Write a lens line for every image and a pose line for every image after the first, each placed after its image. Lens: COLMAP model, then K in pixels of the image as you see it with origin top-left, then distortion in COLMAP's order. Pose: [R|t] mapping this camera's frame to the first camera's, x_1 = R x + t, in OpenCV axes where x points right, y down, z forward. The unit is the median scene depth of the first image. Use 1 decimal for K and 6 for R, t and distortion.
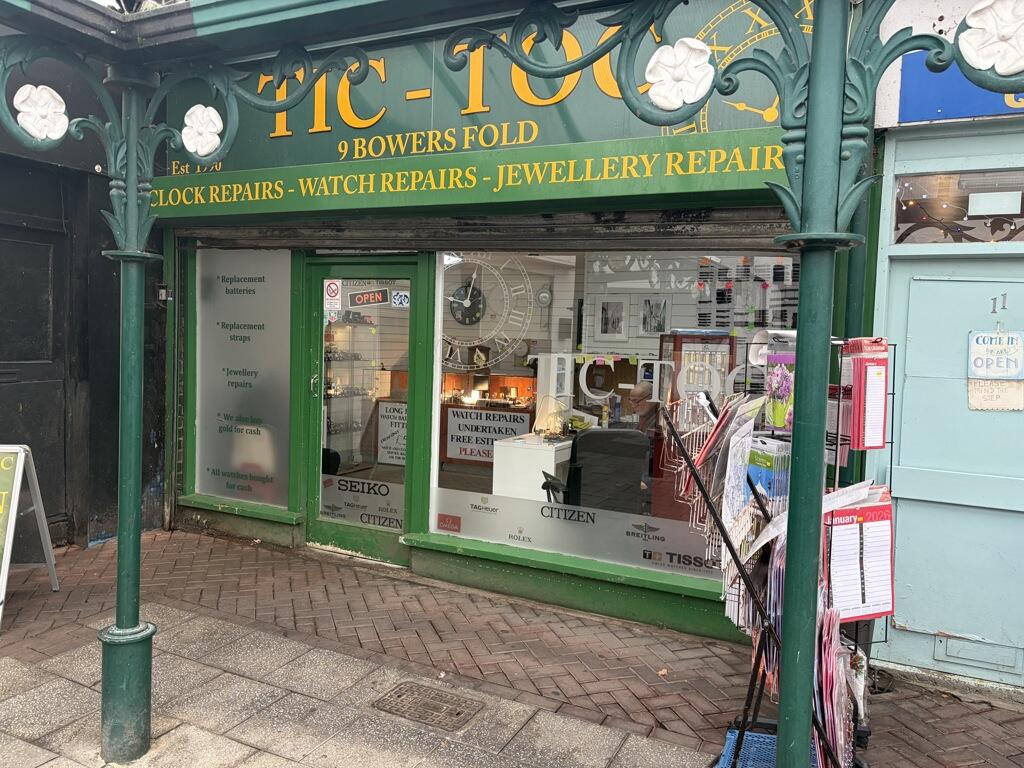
lens RADIAL K [[796.0, 0, 512.0], [0, 796.0, 384.0], [0, 0, 1]] dist [0.032874, 0.001131]
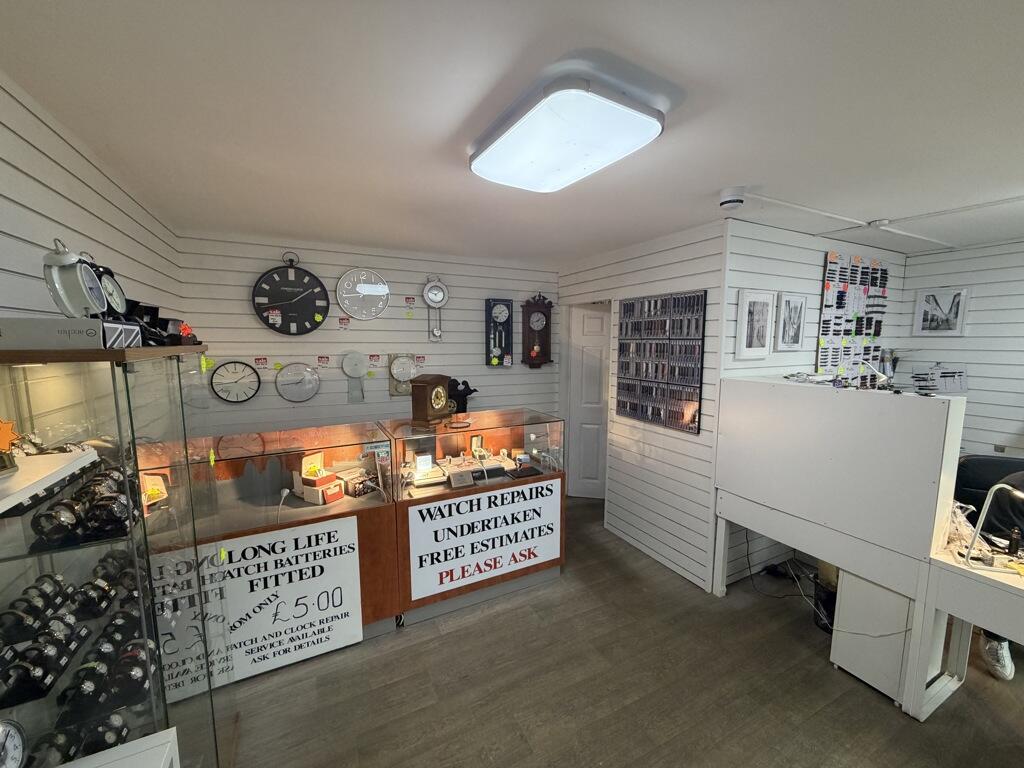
lens RADIAL K [[406.8, 0, 509.7], [0, 406.8, 384.8], [0, 0, 1]] dist [-0.000943, -0.000085]
pose [[0.589534, -0.121964, 0.798483, -0.238172], [0.062748, 0.992463, 0.105265, -0.069024], [-0.805303, -0.011954, 0.592743, 0.807363]]
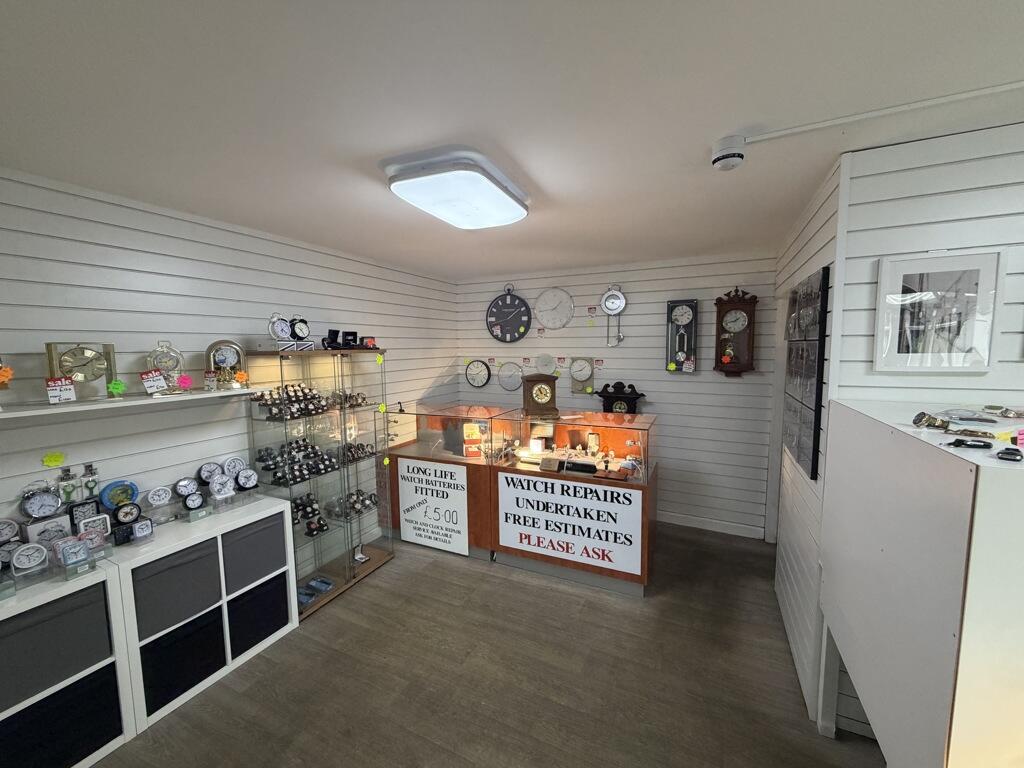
lens RADIAL K [[406.8, 0, 509.7], [0, 406.8, 384.8], [0, 0, 1]] dist [-0.000943, -0.000085]
pose [[0.998782, -0.046427, 0.016729, -0.073723], [0.045732, 0.998163, 0.039749, -0.055068], [-0.018543, -0.038936, 0.999070, 0.673916]]
